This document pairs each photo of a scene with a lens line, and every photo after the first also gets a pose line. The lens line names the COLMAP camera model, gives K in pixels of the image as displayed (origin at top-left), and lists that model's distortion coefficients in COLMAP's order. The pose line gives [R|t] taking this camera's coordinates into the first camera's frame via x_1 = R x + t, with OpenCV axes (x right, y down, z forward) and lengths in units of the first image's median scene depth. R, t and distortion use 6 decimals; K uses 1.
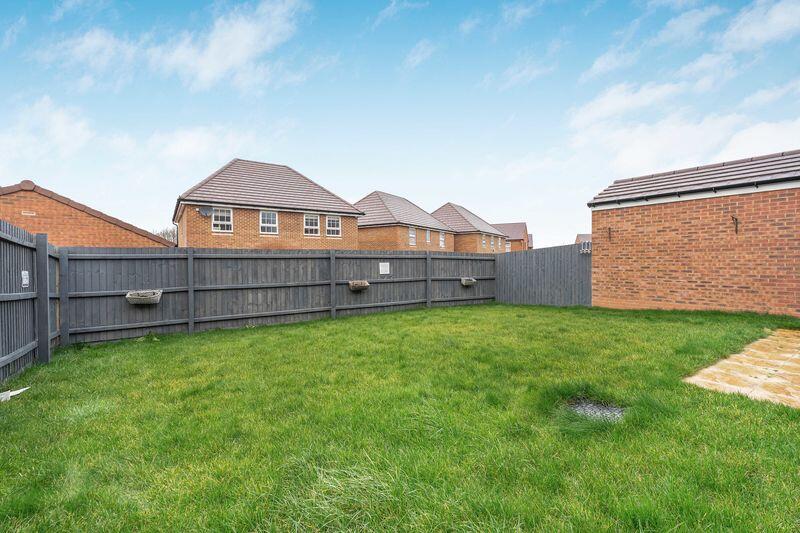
lens RADIAL K [[364.0, 0, 396.5], [0, 364.0, 267.3], [0, 0, 1]] dist [-0.001203, 0.000179]
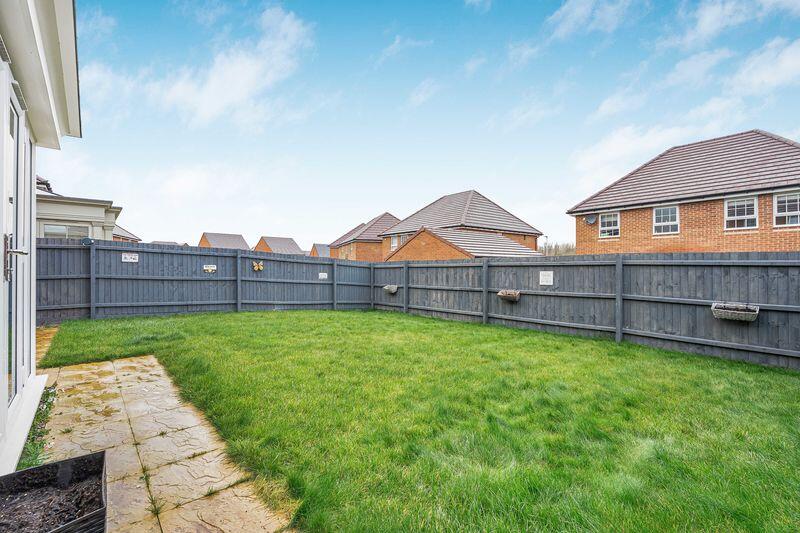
lens RADIAL K [[364.0, 0, 395.1], [0, 364.0, 266.8], [0, 0, 1]] dist [-0.001203, 0.000179]
pose [[0.086689, -0.001534, -0.996234, 0.741929], [-0.013169, 0.999910, -0.002685, -0.015509], [0.996148, 0.013352, 0.086661, 0.587795]]
